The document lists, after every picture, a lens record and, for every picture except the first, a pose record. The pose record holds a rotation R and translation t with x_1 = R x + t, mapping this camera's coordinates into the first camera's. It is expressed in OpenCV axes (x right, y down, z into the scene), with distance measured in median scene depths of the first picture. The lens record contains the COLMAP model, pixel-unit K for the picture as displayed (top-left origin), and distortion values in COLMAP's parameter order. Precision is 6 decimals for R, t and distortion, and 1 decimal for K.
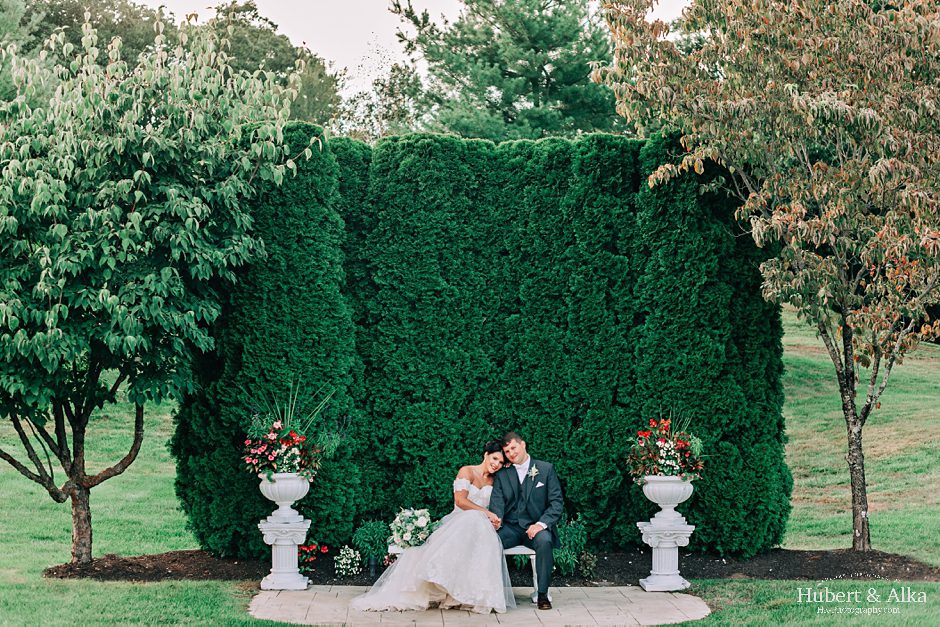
lens RADIAL K [[1393.4, 0, 470.8], [0, 1393.4, 312.0], [0, 0, 1]] dist [-0.190551, 0.000000]
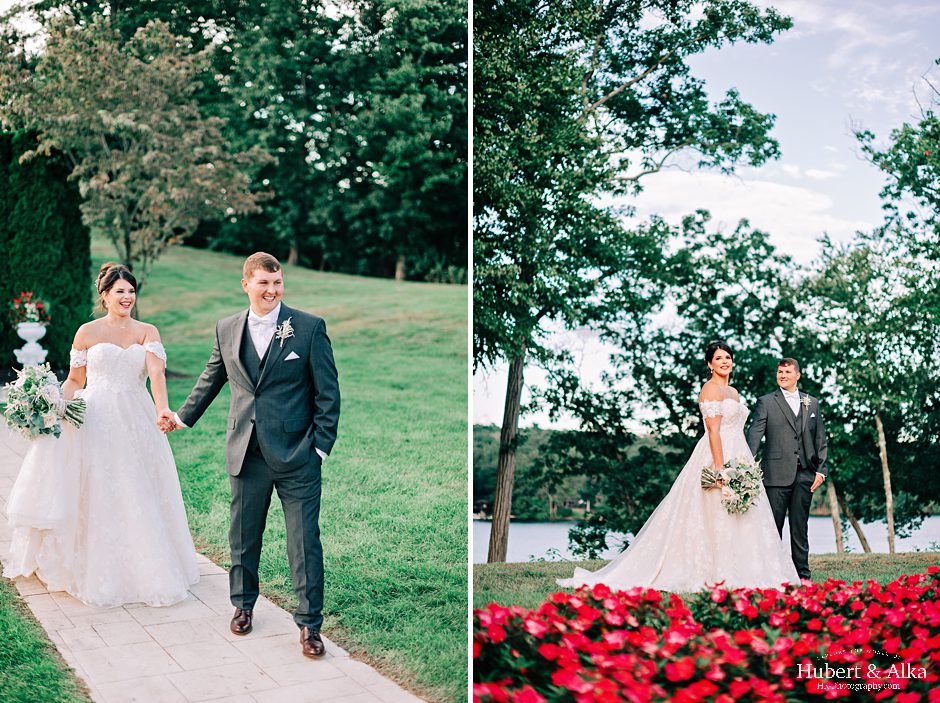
lens RADIAL K [[1369.1, 0, 470.8], [0, 1369.1, 348.1], [0, 0, 1]] dist [0.008568, 0.000000]
pose [[0.853850, -0.039834, 0.518993, -0.294715], [-0.017071, 0.994388, 0.104407, -0.045530], [-0.520239, -0.098007, 0.848378, -0.807801]]
